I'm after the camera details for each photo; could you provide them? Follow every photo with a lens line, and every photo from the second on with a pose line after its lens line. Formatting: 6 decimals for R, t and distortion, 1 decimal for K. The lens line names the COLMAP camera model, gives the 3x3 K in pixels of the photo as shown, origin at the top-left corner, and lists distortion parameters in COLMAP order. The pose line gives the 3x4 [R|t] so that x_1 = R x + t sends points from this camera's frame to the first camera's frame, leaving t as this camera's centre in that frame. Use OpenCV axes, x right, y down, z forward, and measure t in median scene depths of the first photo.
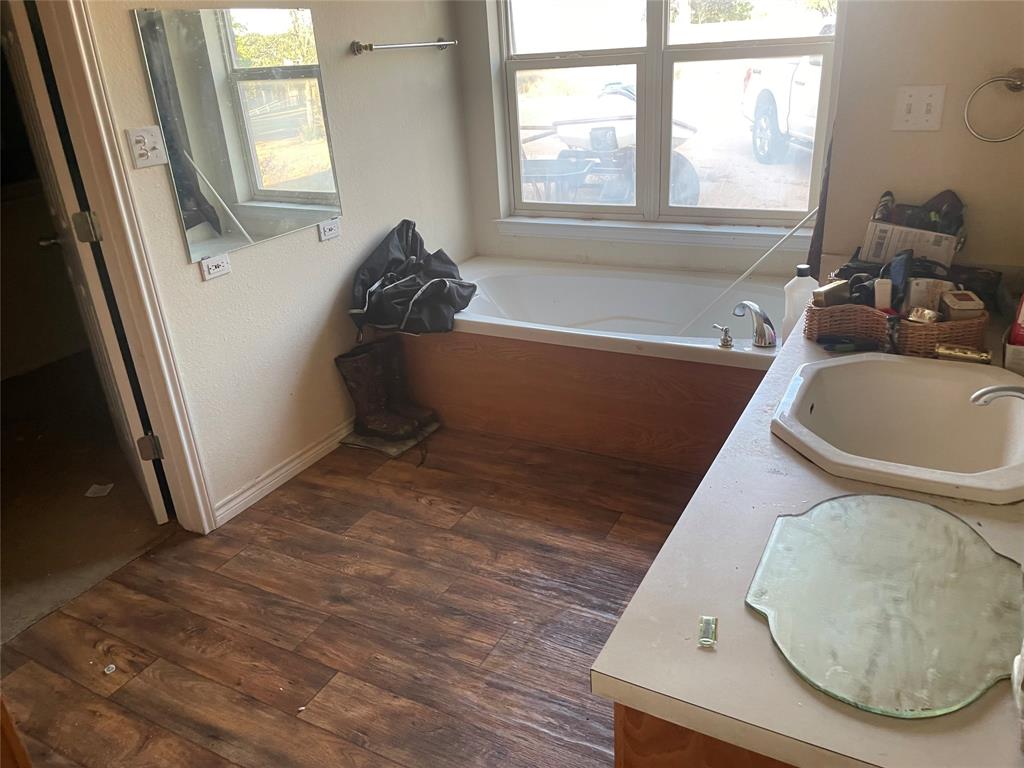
lens RADIAL K [[770.2, 0, 512.0], [0, 770.2, 384.0], [0, 0, 1]] dist [-0.006079, -0.004071]
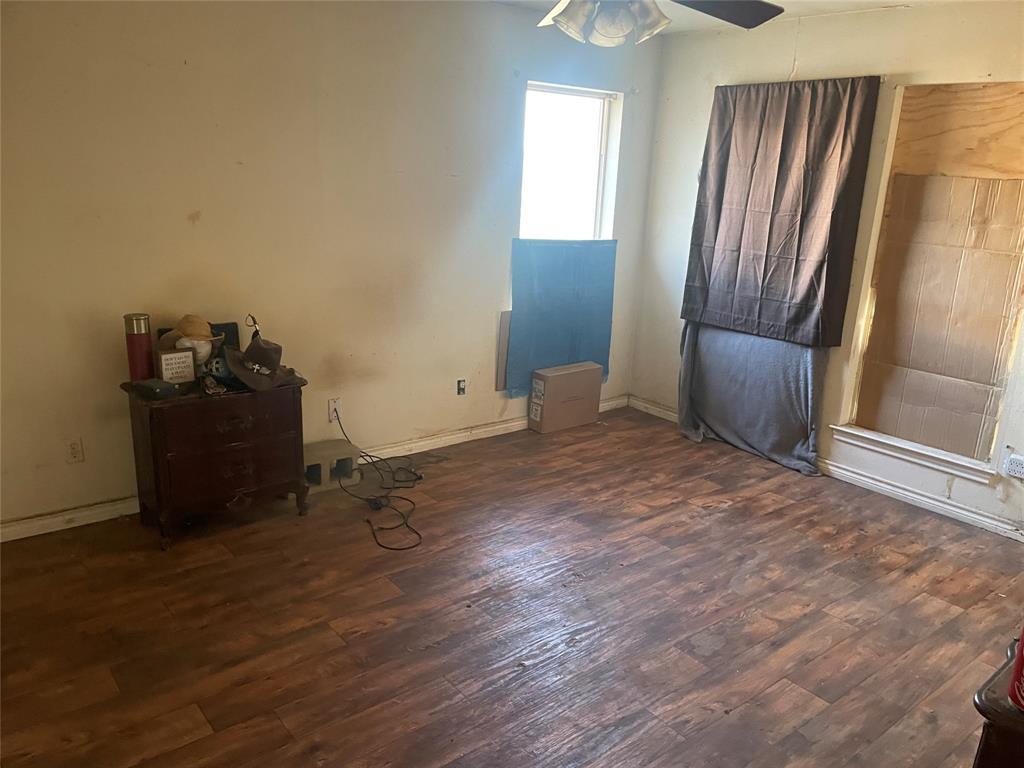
lens RADIAL K [[781.4, 0, 512.0], [0, 781.4, 384.0], [0, 0, 1]] dist [0.000010, -0.000084]
pose [[-0.386507, 0.277098, -0.879675, 1.341444], [-0.399163, 0.809583, 0.430401, -0.520552], [0.831433, 0.517487, -0.202302, 0.922660]]
